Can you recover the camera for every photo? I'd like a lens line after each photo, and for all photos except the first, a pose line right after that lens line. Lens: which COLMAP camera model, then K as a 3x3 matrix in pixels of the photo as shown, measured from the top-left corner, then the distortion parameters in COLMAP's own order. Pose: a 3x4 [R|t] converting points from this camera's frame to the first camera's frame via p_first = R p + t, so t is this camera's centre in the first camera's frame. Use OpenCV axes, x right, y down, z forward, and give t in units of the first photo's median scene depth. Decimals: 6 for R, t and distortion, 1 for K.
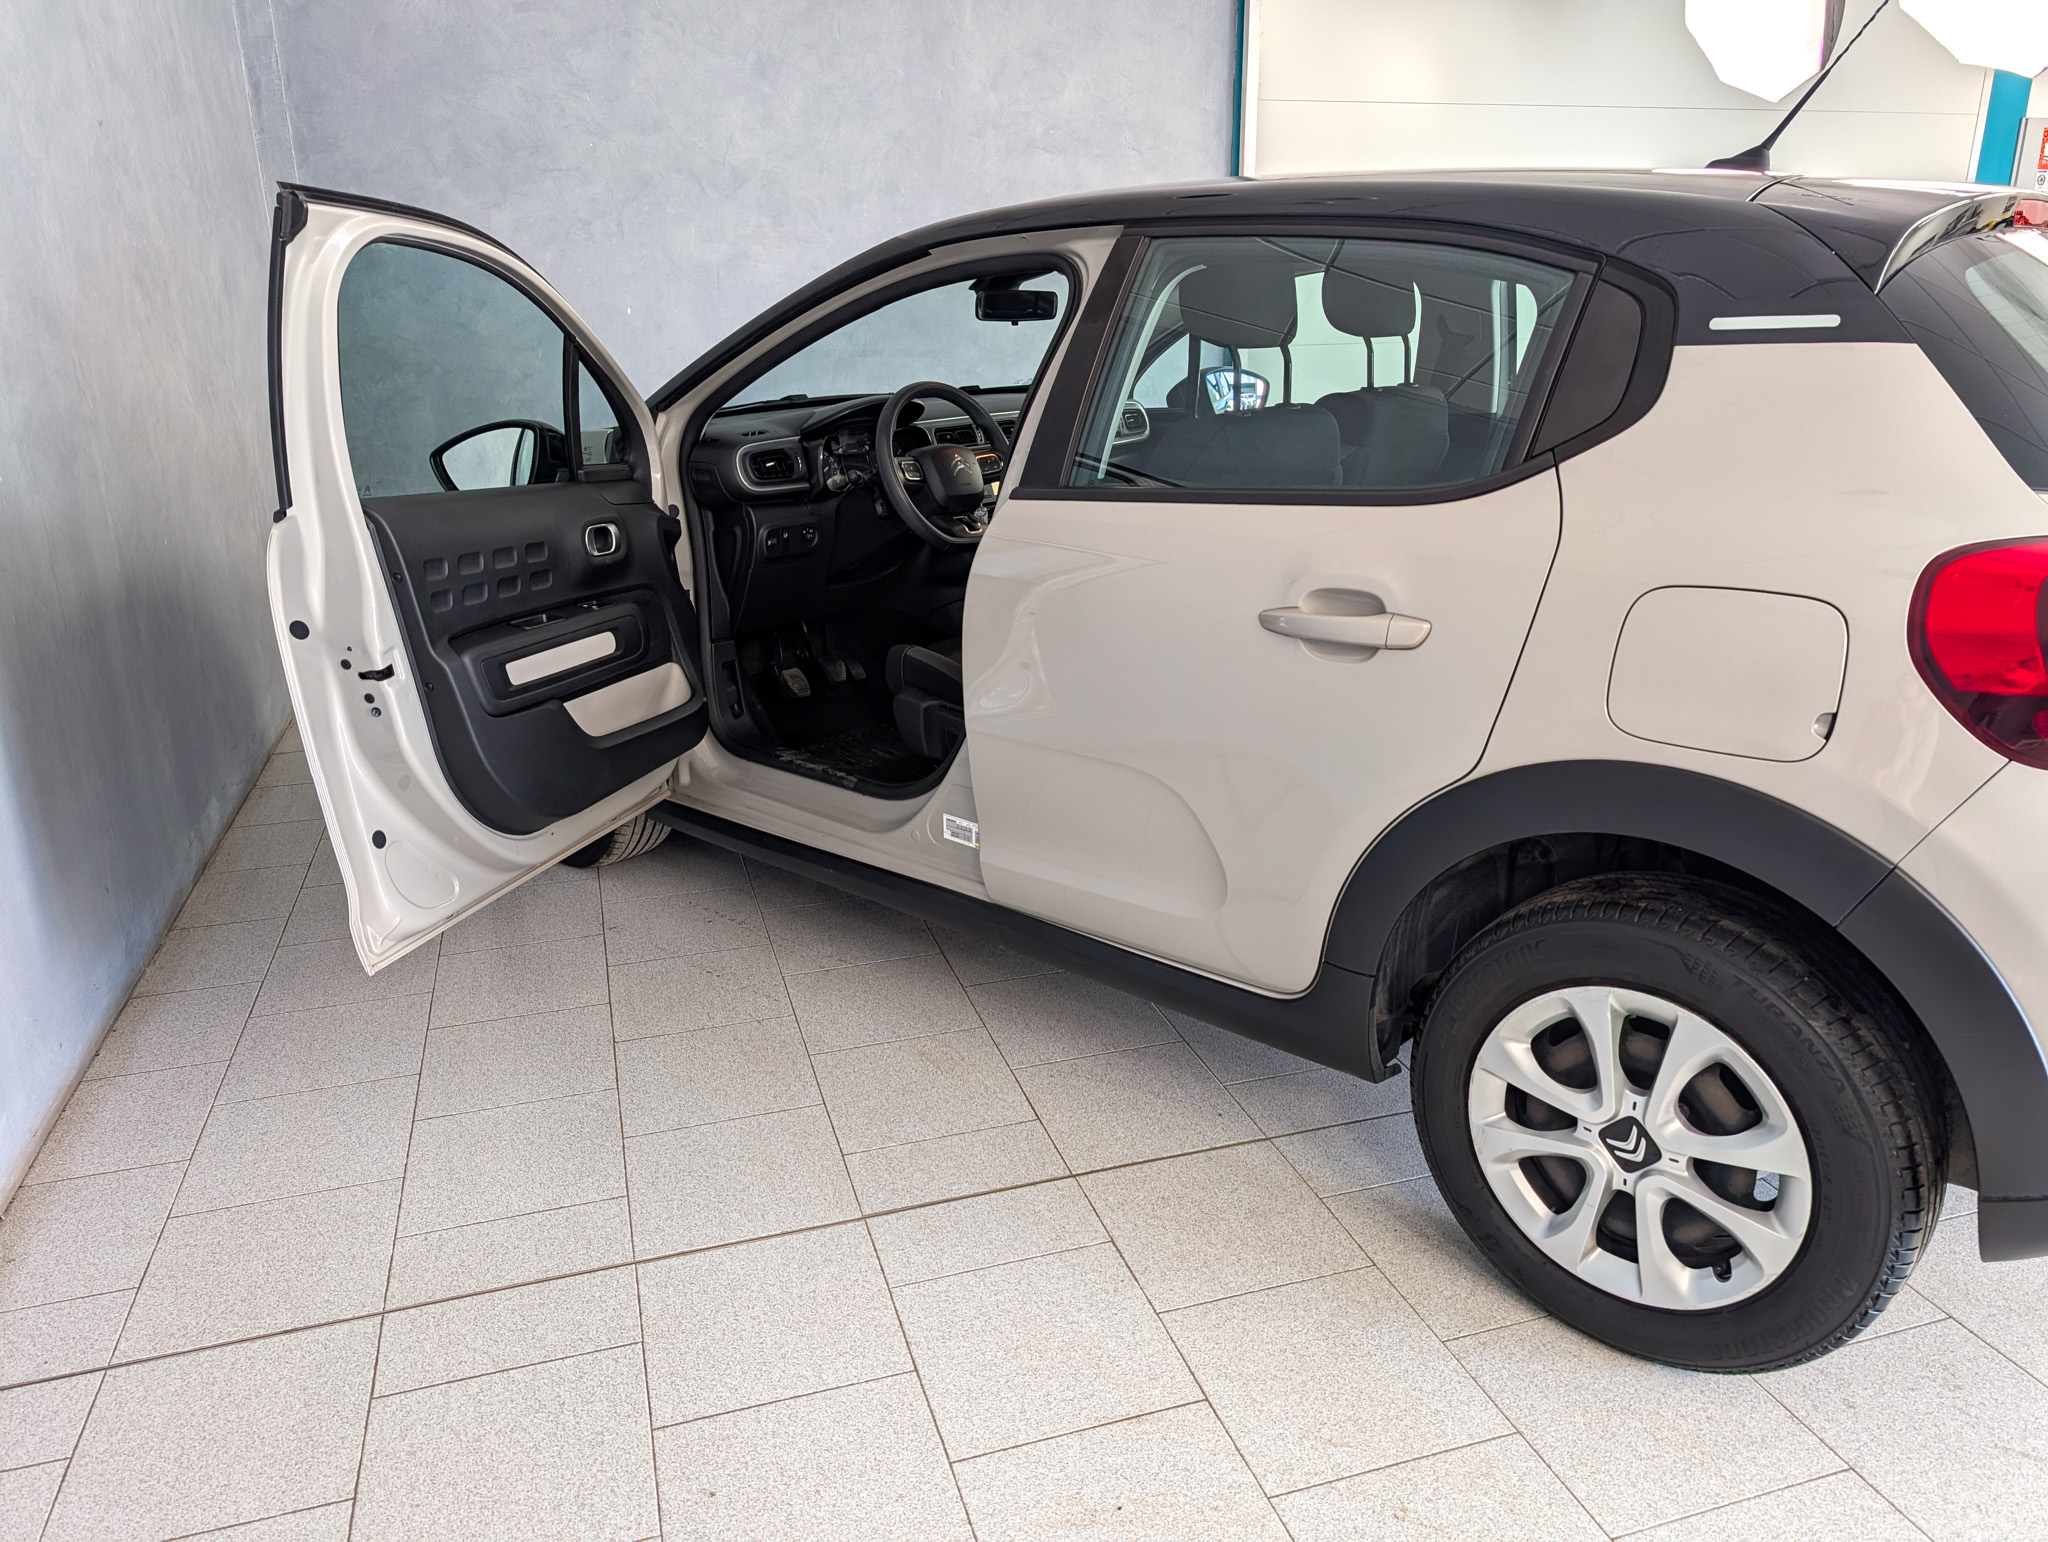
lens RADIAL K [[1461.9, 0, 1035.2], [0, 1461.9, 771.5], [0, 0, 1]] dist [0.009176, -0.005648]
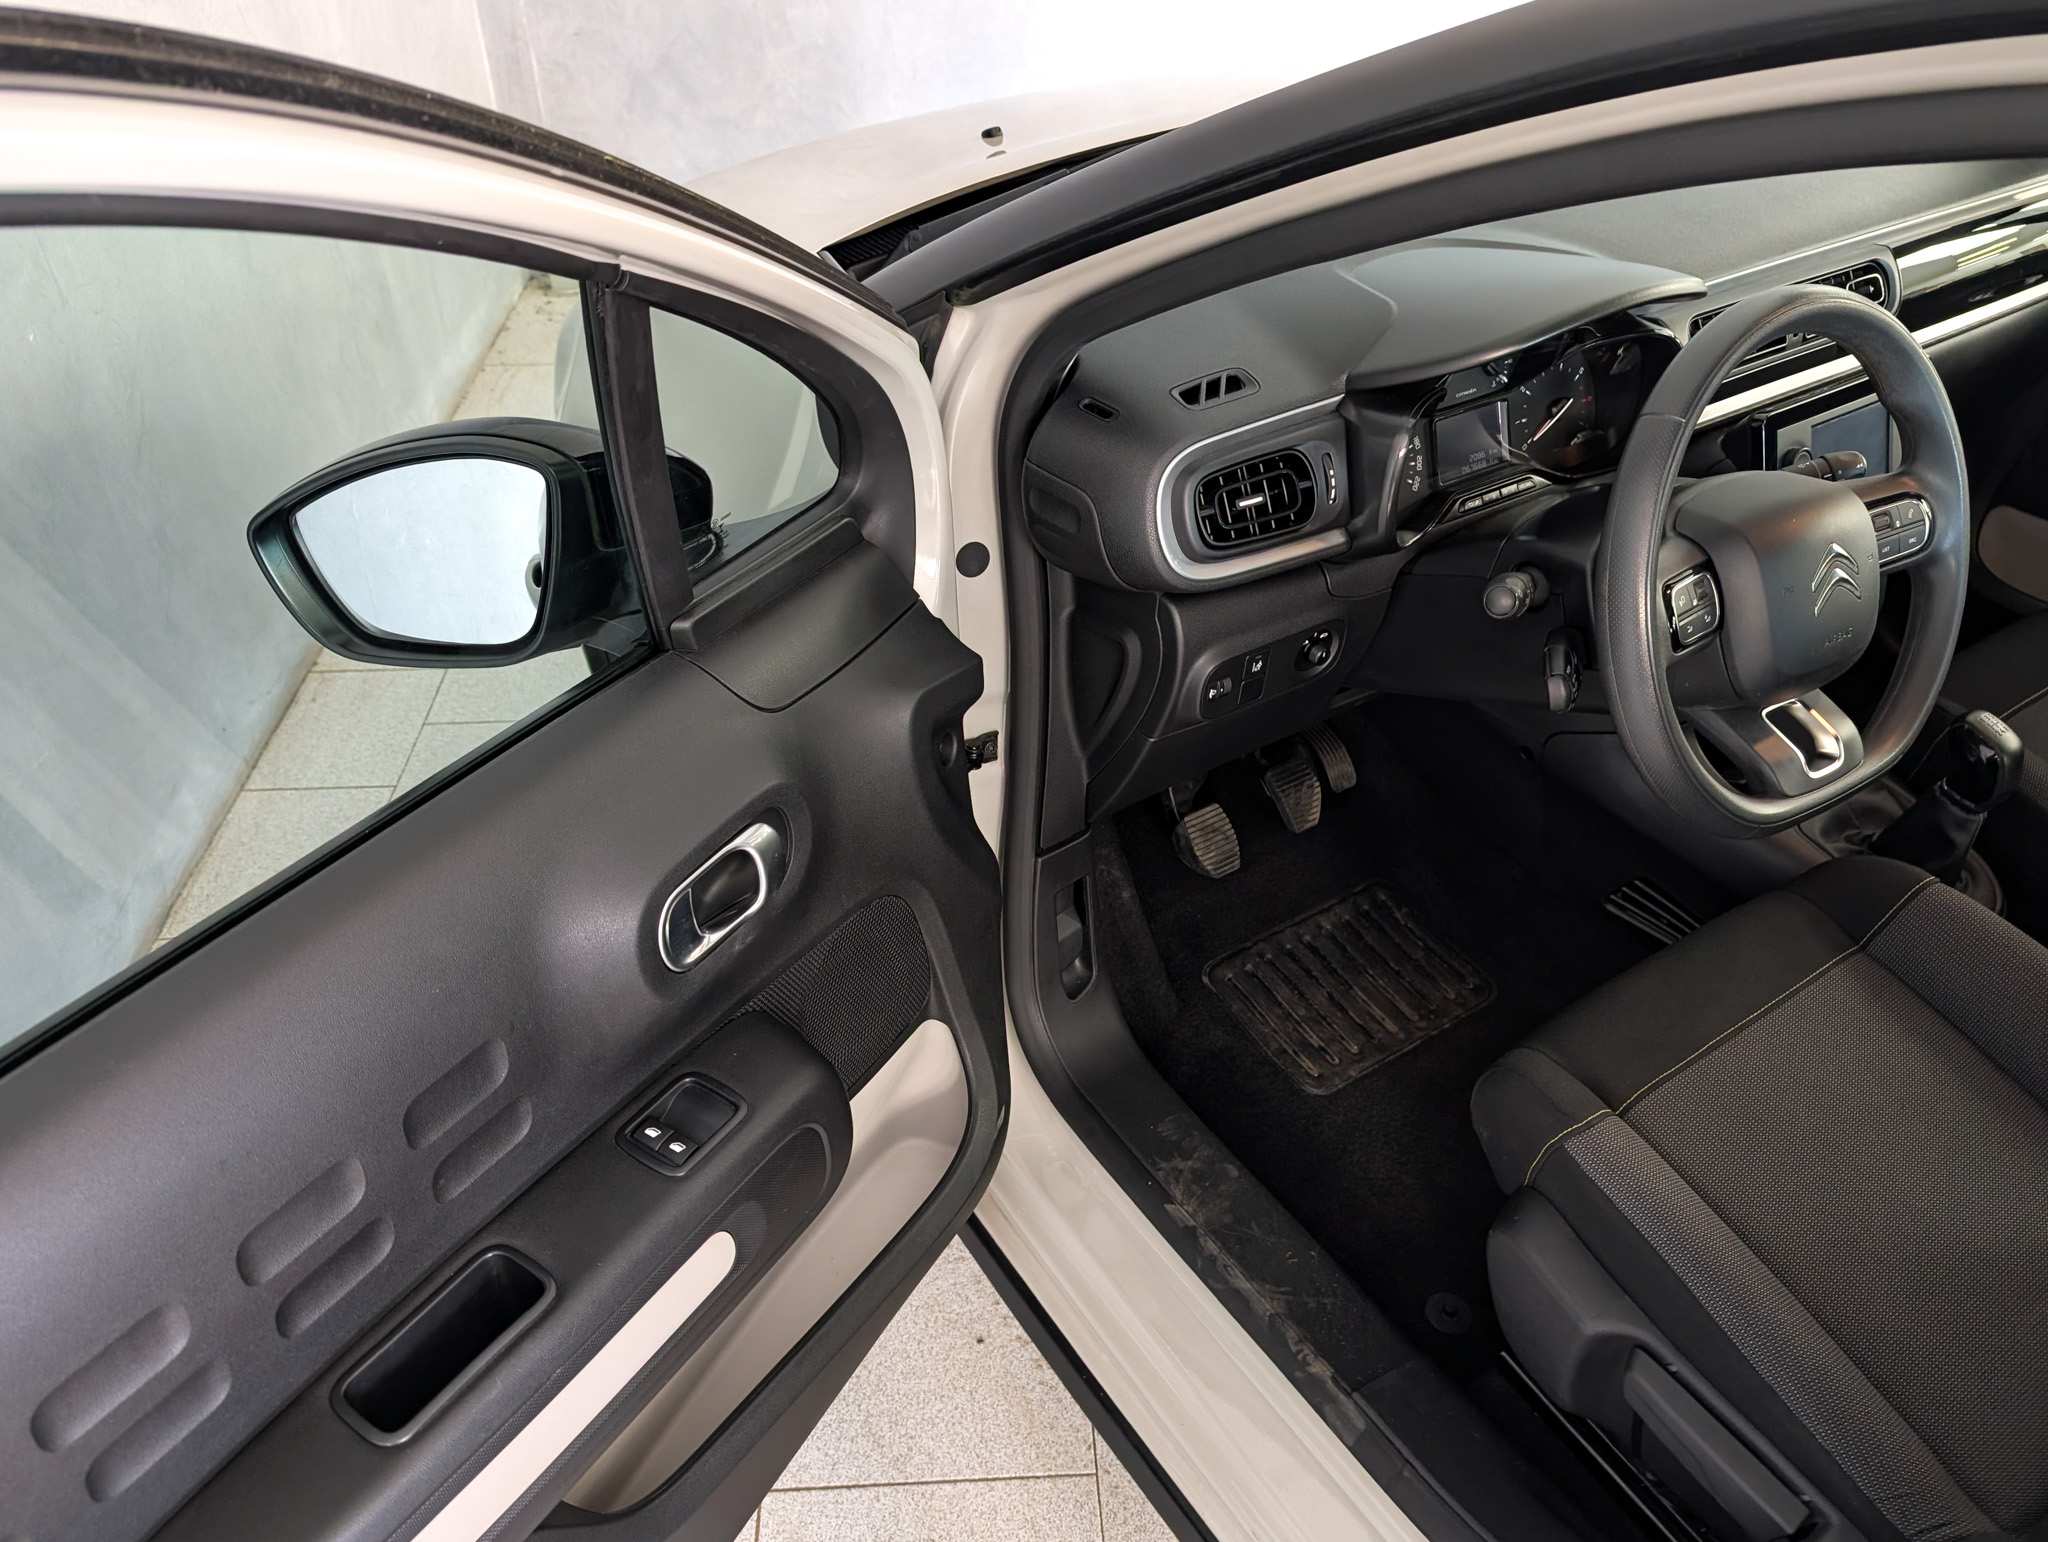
lens RADIAL K [[1484.7, 0, 1012.4], [0, 1484.7, 783.2], [0, 0, 1]] dist [0.047597, -0.001990]
pose [[0.967359, 0.167097, -0.190514, -0.155764], [-0.094309, 0.935185, 0.341371, -0.259528], [0.235208, -0.312261, 0.920419, 0.633727]]
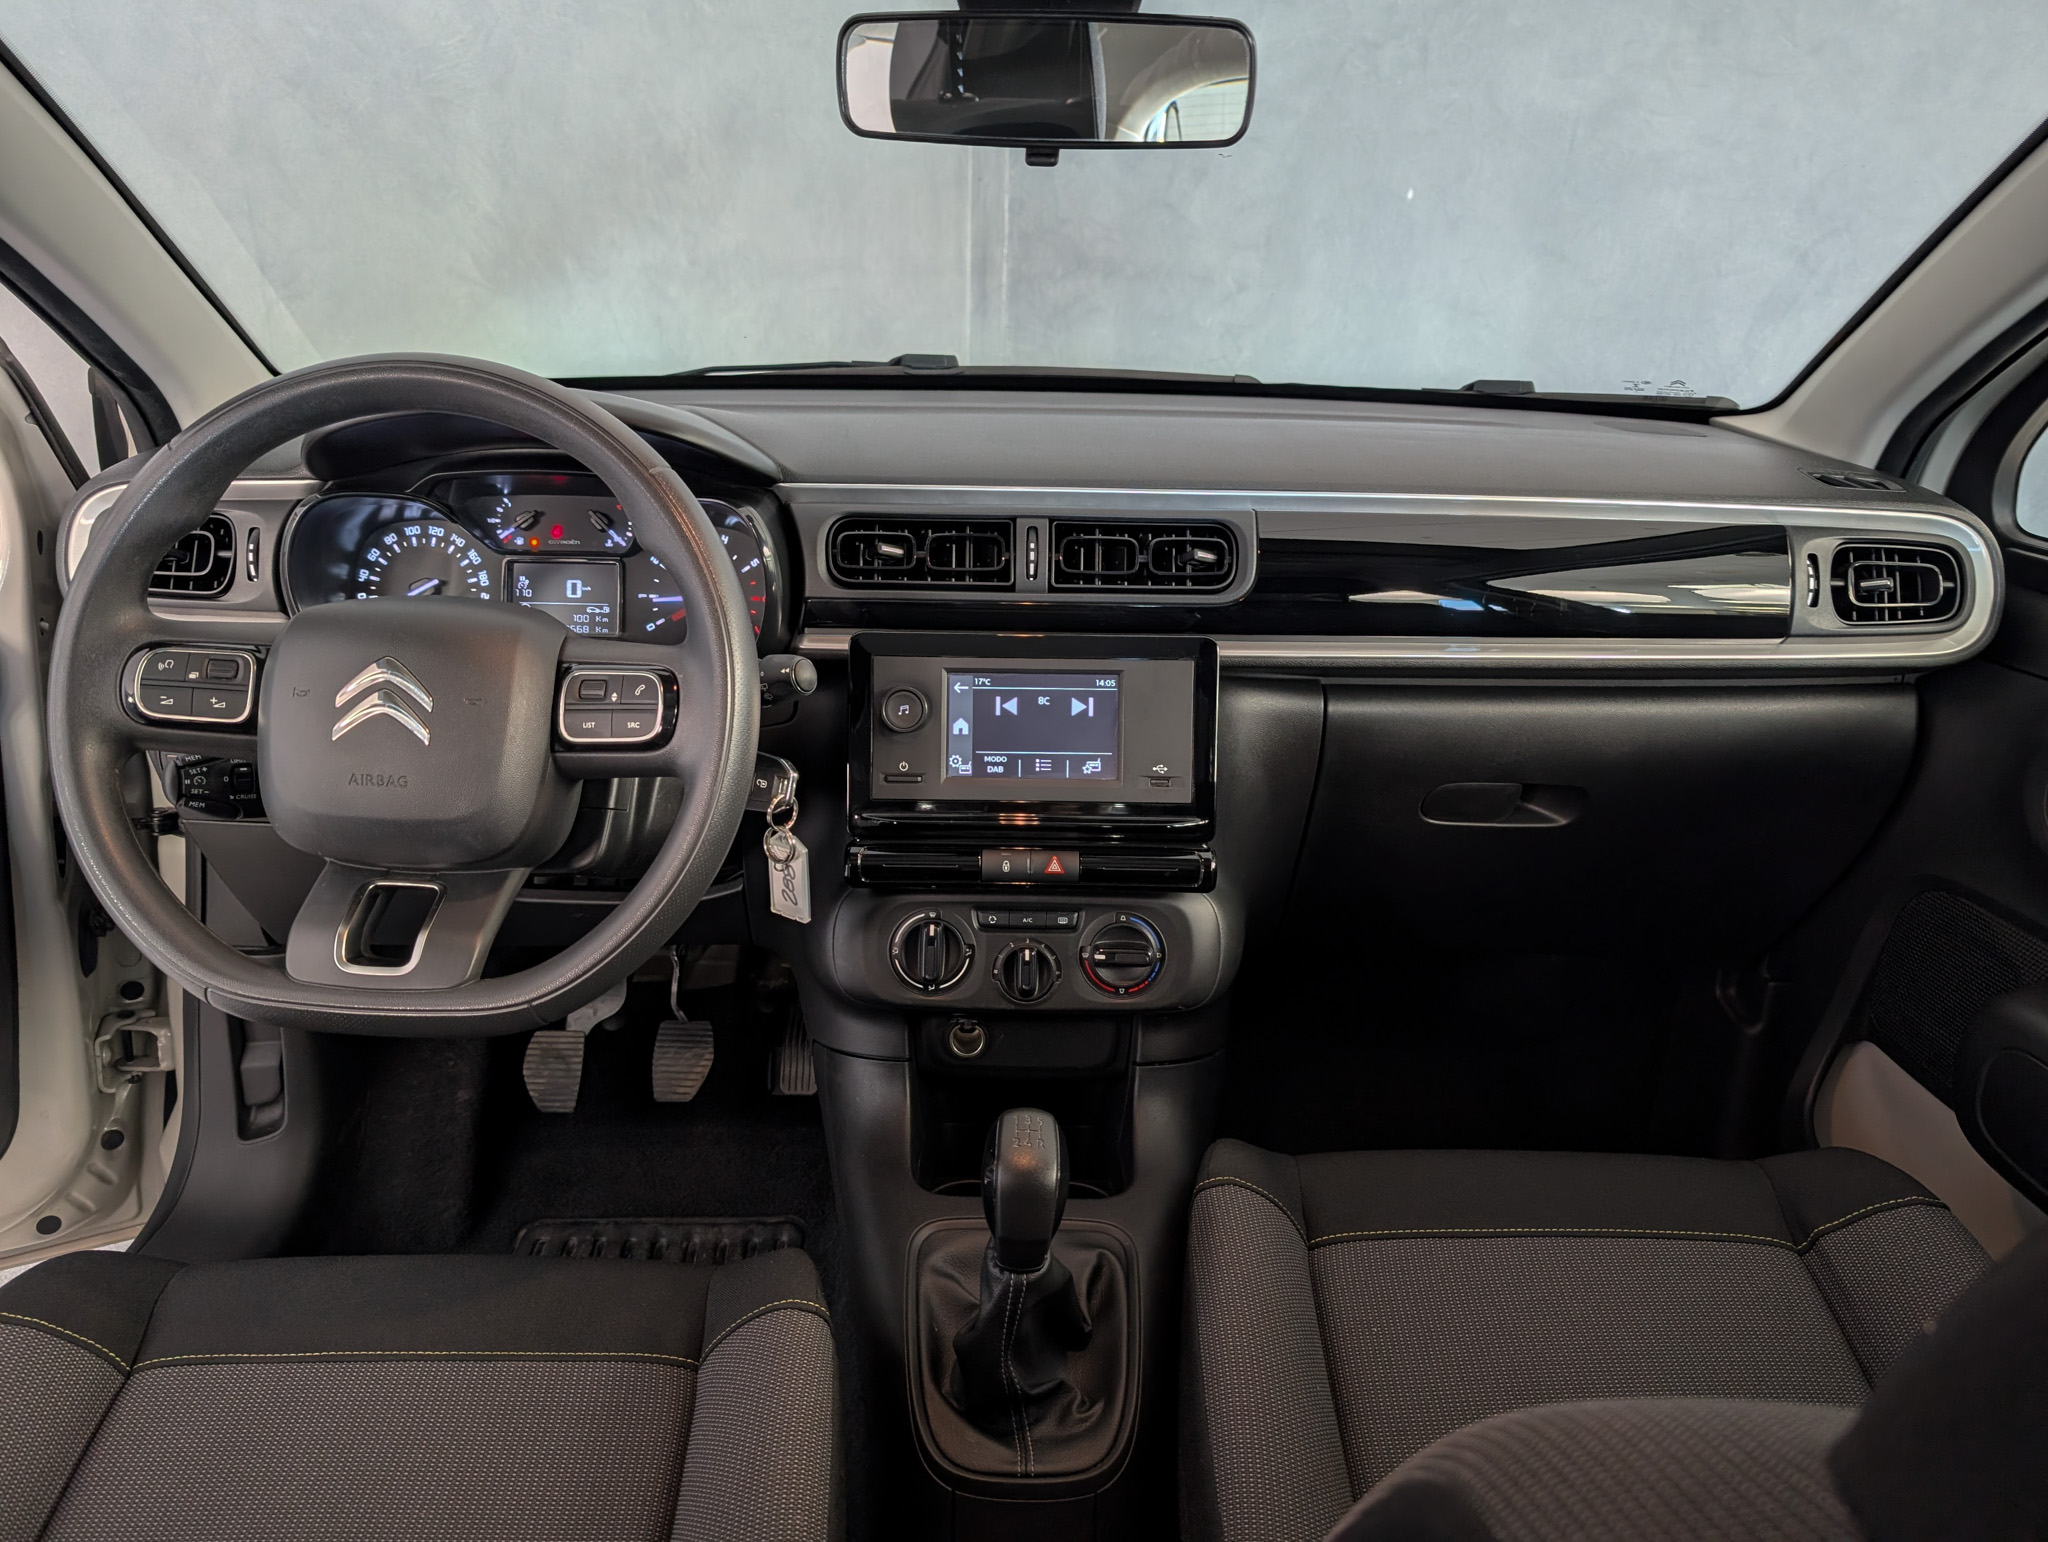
lens RADIAL K [[1461.9, 0, 1016.0], [0, 1461.9, 772.0], [0, 0, 1]] dist [0.009176, -0.005648]
pose [[0.679557, 0.293370, -0.672411, 0.190245], [-0.258693, 0.953512, 0.154572, -0.261666], [0.686499, 0.068907, 0.723858, 0.886368]]
